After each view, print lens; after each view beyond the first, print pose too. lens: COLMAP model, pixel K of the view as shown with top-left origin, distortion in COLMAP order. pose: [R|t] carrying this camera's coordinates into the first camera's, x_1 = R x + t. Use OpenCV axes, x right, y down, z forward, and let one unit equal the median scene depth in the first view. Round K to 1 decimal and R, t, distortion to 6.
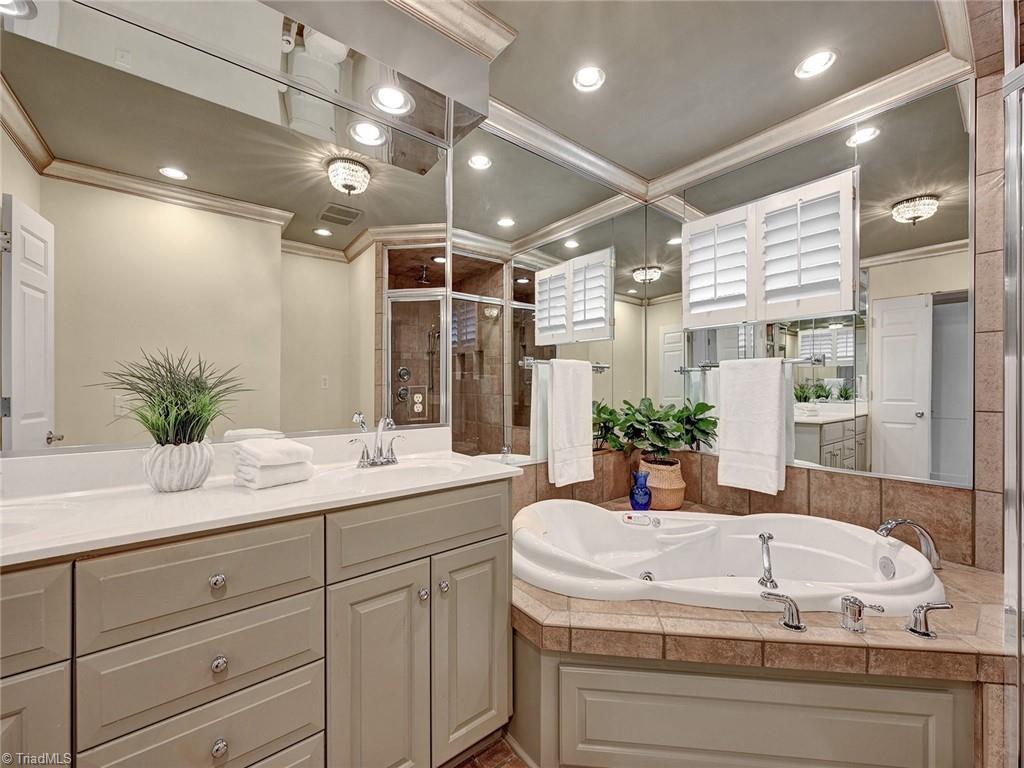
lens RADIAL K [[407.7, 0, 509.2], [0, 407.7, 385.7], [0, 0, 1]] dist [-0.001138, 0.000071]
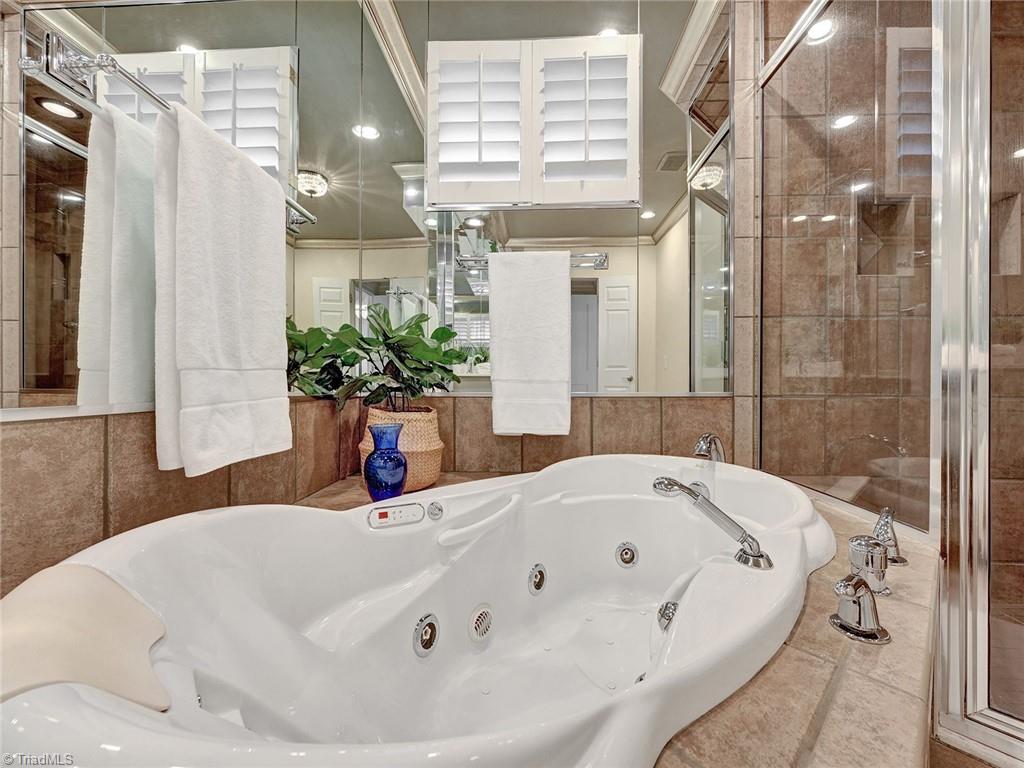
lens RADIAL K [[407.7, 0, 513.2], [0, 407.7, 382.7], [0, 0, 1]] dist [-0.001138, 0.000071]
pose [[0.646569, 0.004355, 0.762843, 0.032043], [-0.002392, 0.999990, -0.003682, 0.171042], [-0.762852, 0.000556, 0.646573, 0.579091]]
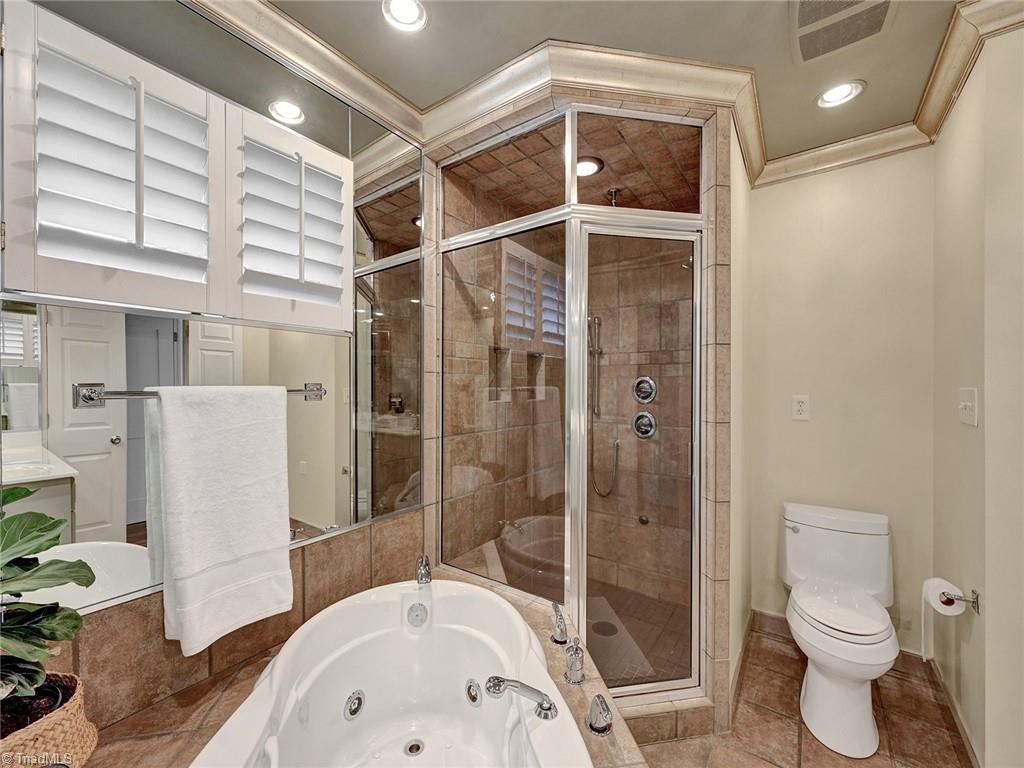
lens RADIAL K [[407.7, 0, 517.9], [0, 407.7, 387.5], [0, 0, 1]] dist [-0.001138, 0.000071]
pose [[-0.289319, -0.001582, 0.957231, -0.039848], [-0.000983, 0.999999, 0.001356, -0.067073], [-0.957232, -0.000549, -0.289321, 0.813925]]
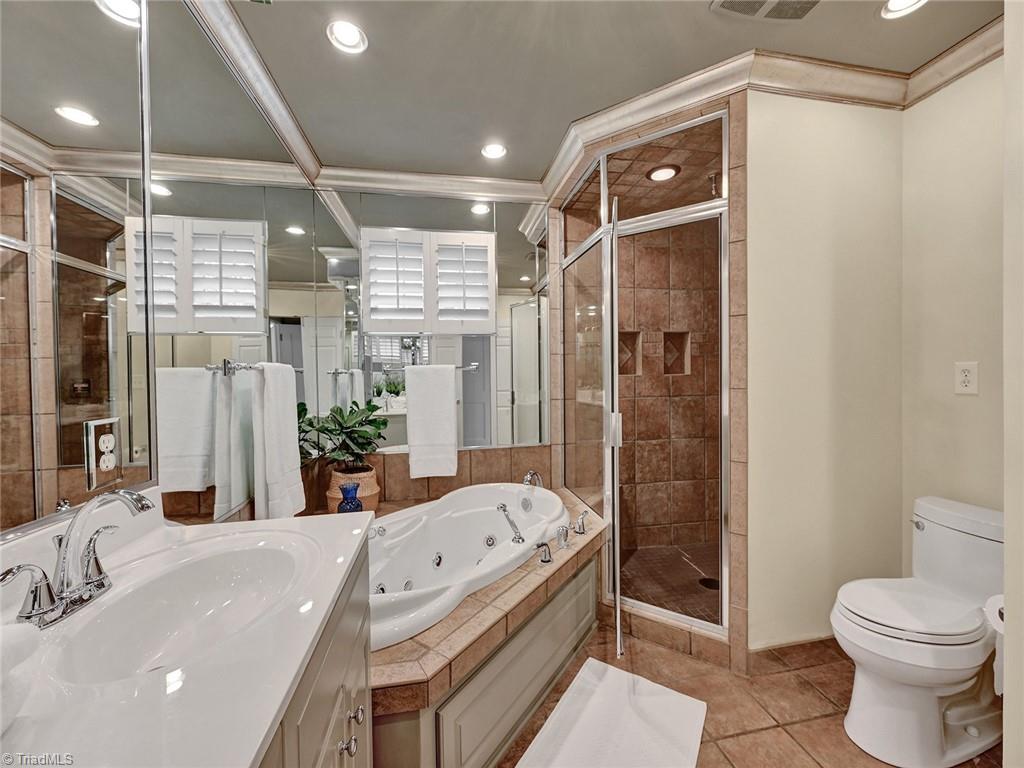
lens RADIAL K [[407.7, 0, 517.6], [0, 407.7, 377.9], [0, 0, 1]] dist [-0.001138, 0.000071]
pose [[0.452754, -0.014441, 0.891518, -0.351862], [0.015741, 0.999842, 0.008202, -0.036163], [-0.891496, 0.010320, 0.452910, 0.253364]]
